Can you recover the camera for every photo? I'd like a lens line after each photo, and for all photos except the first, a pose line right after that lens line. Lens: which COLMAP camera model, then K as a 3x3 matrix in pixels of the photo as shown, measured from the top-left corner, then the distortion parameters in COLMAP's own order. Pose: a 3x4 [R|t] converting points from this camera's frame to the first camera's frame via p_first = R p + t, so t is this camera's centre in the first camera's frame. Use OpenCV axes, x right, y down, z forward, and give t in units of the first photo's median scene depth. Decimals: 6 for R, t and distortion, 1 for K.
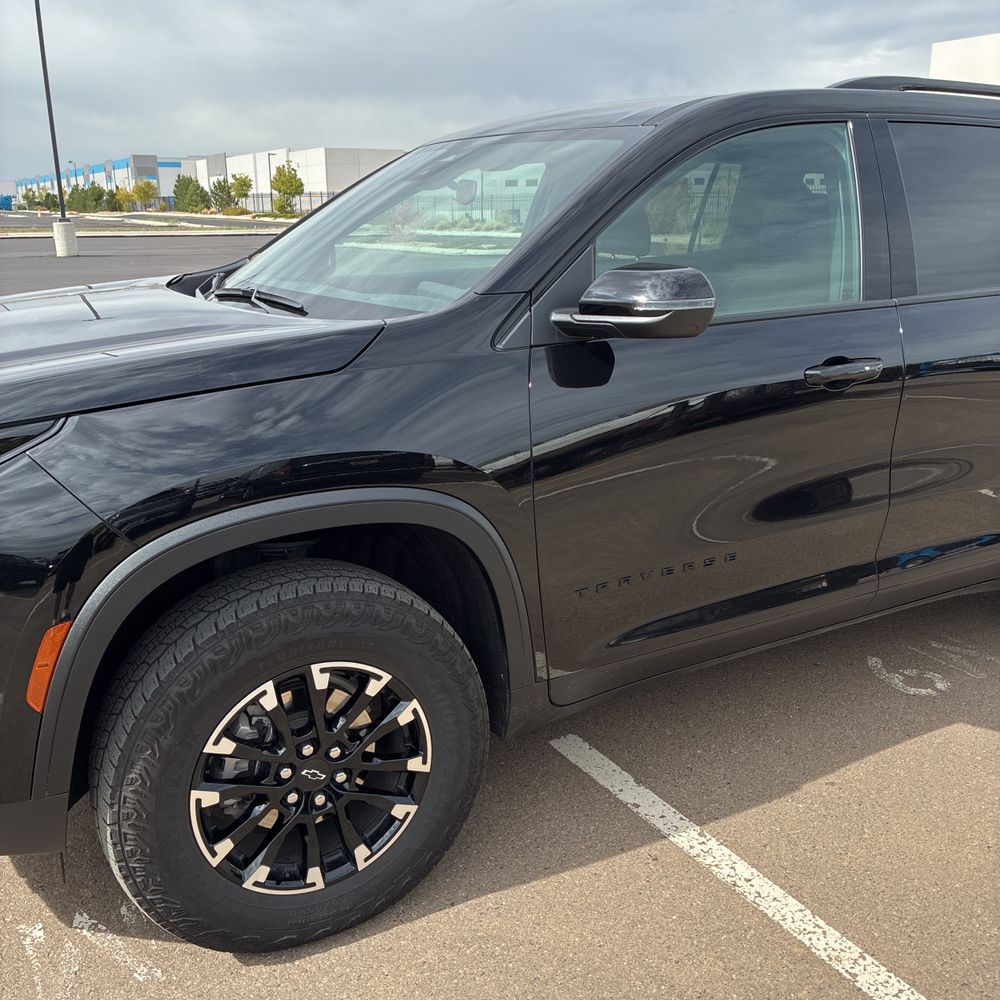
lens RADIAL K [[1037.0, 0, 500.7], [0, 1037.0, 501.7], [0, 0, 1]] dist [0.003404, 0.007268]
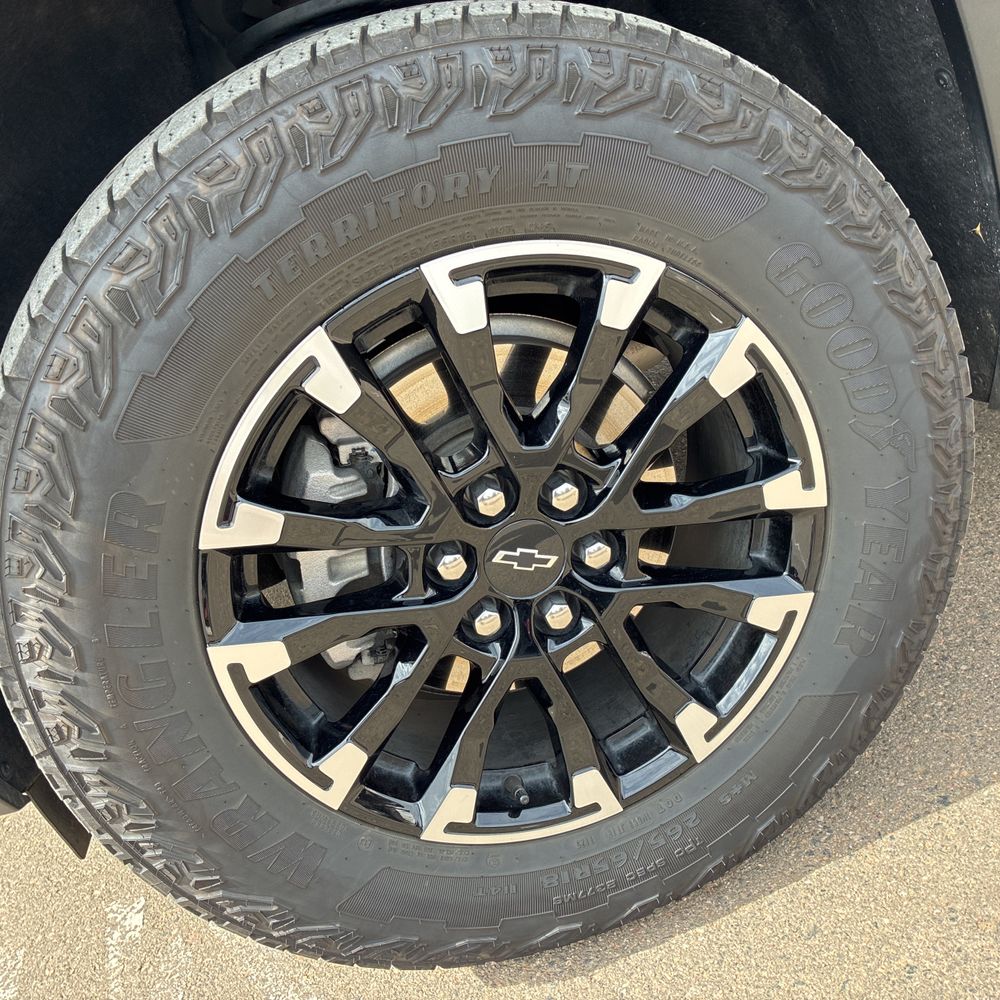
lens RADIAL K [[1018.3, 0, 502.3], [0, 1018.3, 497.0], [0, 0, 1]] dist [0.014857, -0.005007]
pose [[0.919675, -0.177424, -0.350313, -0.047102], [0.241727, 0.958840, 0.148977, 0.175461], [0.309462, -0.221690, 0.924709, 0.626602]]
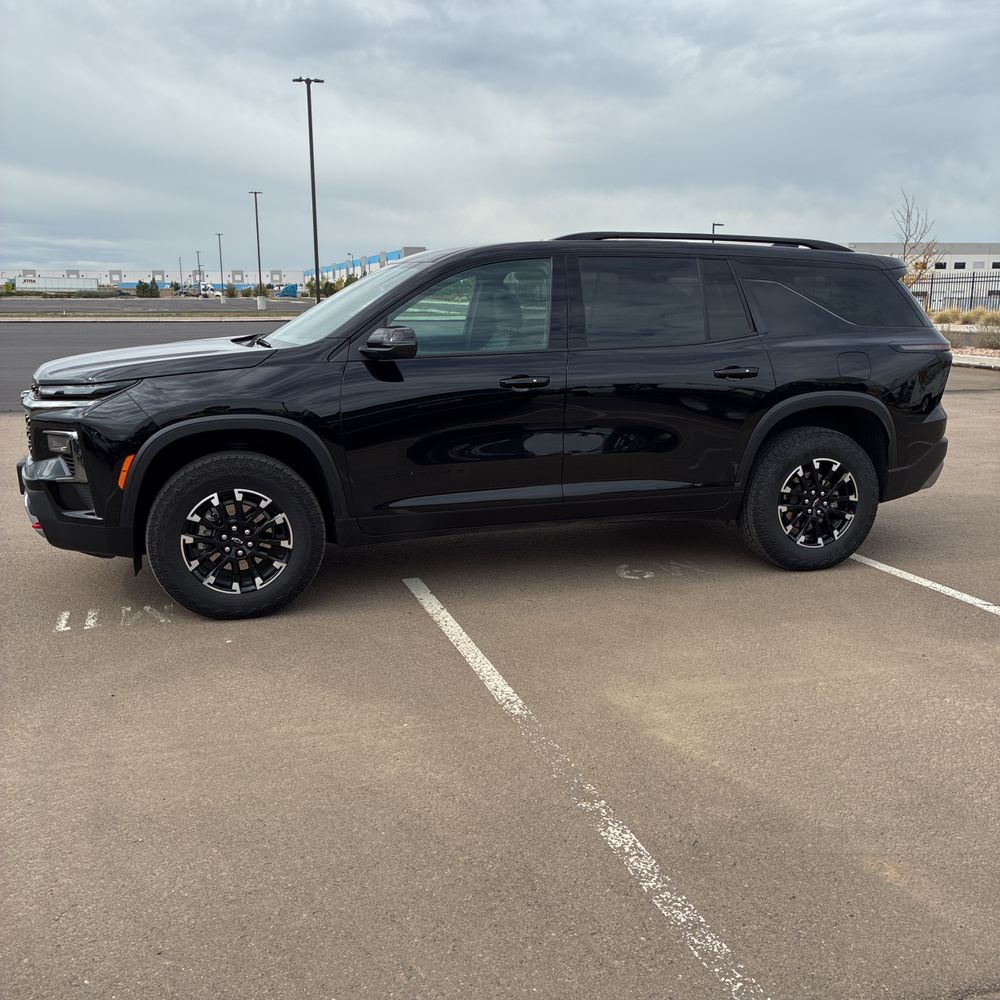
lens RADIAL K [[1051.7, 0, 527.4], [0, 1051.7, 500.1], [0, 0, 1]] dist [0.016767, 0.021797]
pose [[0.974741, 0.043333, -0.219096, 0.938672], [-0.061333, 0.995217, -0.076033, 0.303819], [0.214753, 0.087550, 0.972736, -1.129413]]
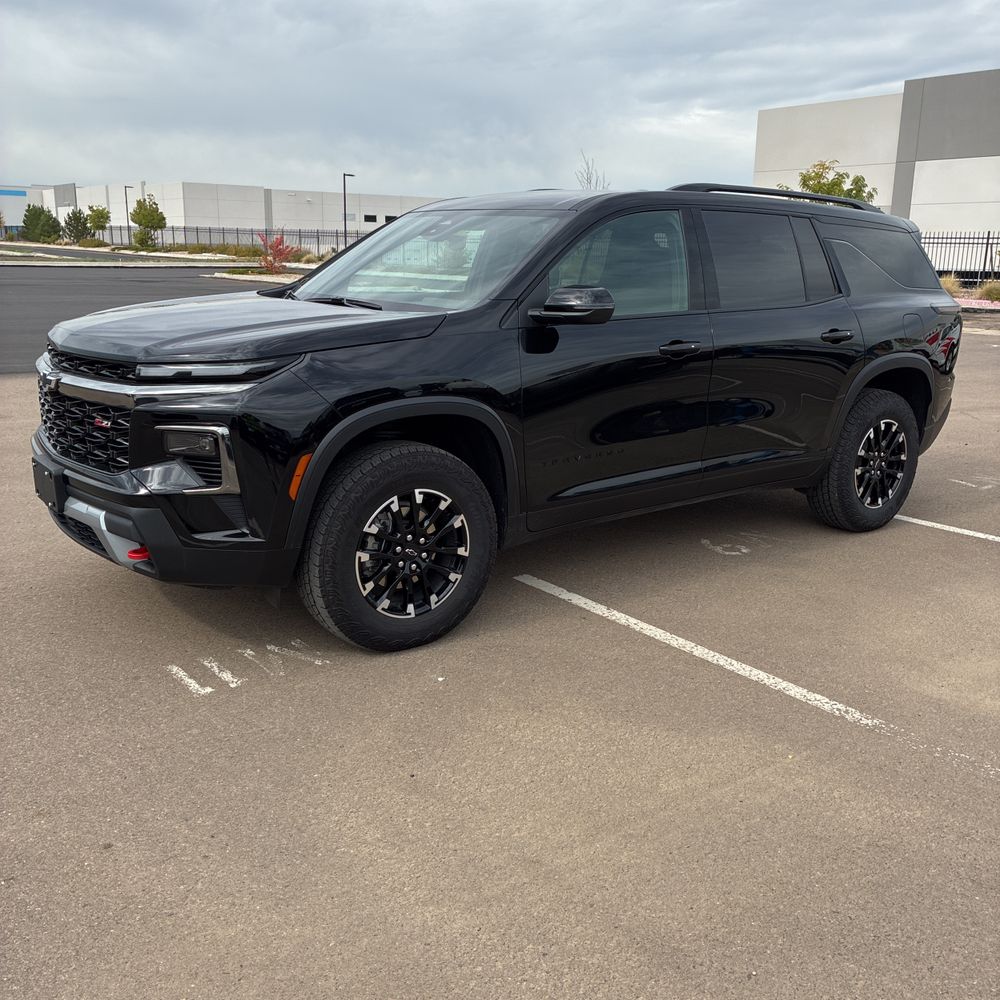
lens RADIAL K [[1034.8, 0, 517.2], [0, 1034.8, 497.1], [0, 0, 1]] dist [0.063444, -0.076328]
pose [[0.988523, -0.013151, 0.150495, -0.264273], [0.019365, 0.999016, -0.039901, 0.235141], [-0.149822, 0.042358, 0.987805, -0.859508]]
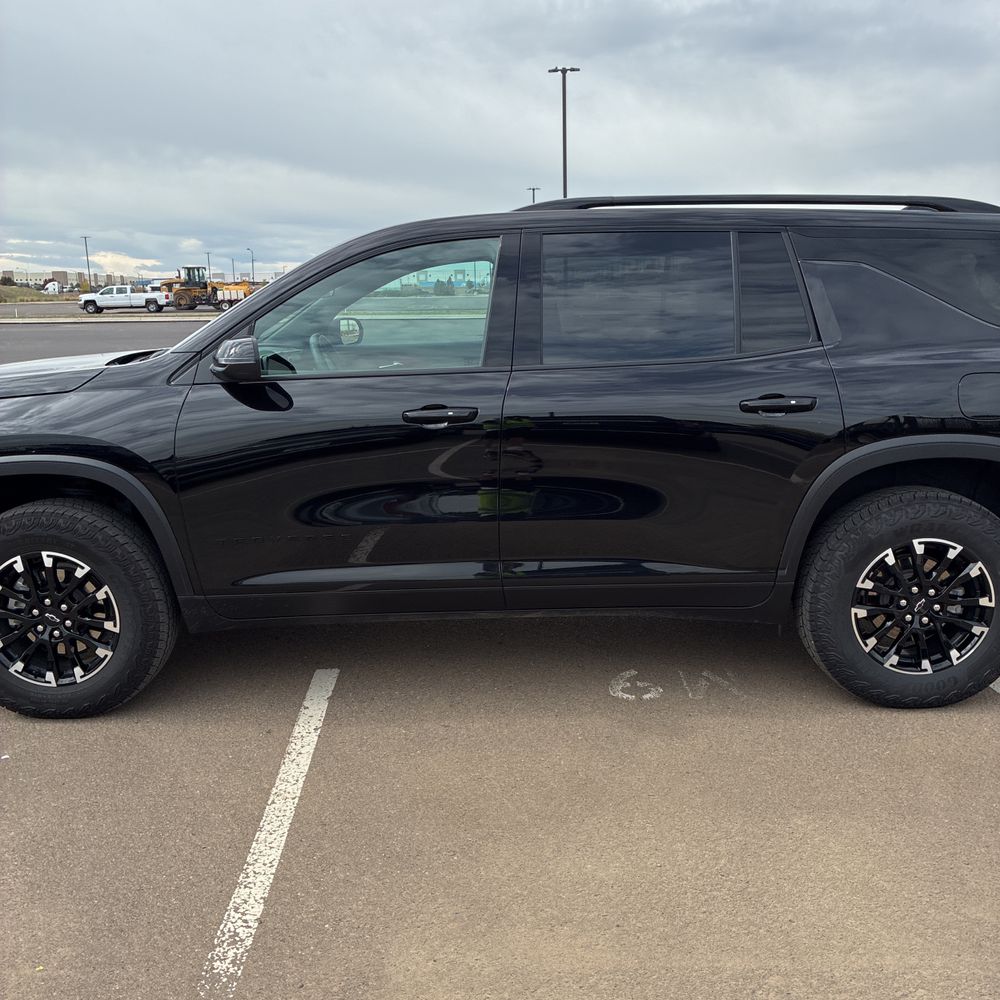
lens RADIAL K [[1039.8, 0, 495.3], [0, 1039.8, 502.3], [0, 0, 1]] dist [0.028109, -0.013608]
pose [[0.862329, 0.087475, -0.498735, 1.310430], [-0.122778, 0.991693, -0.038351, 0.041617], [0.491238, 0.094304, 0.865905, -0.188048]]
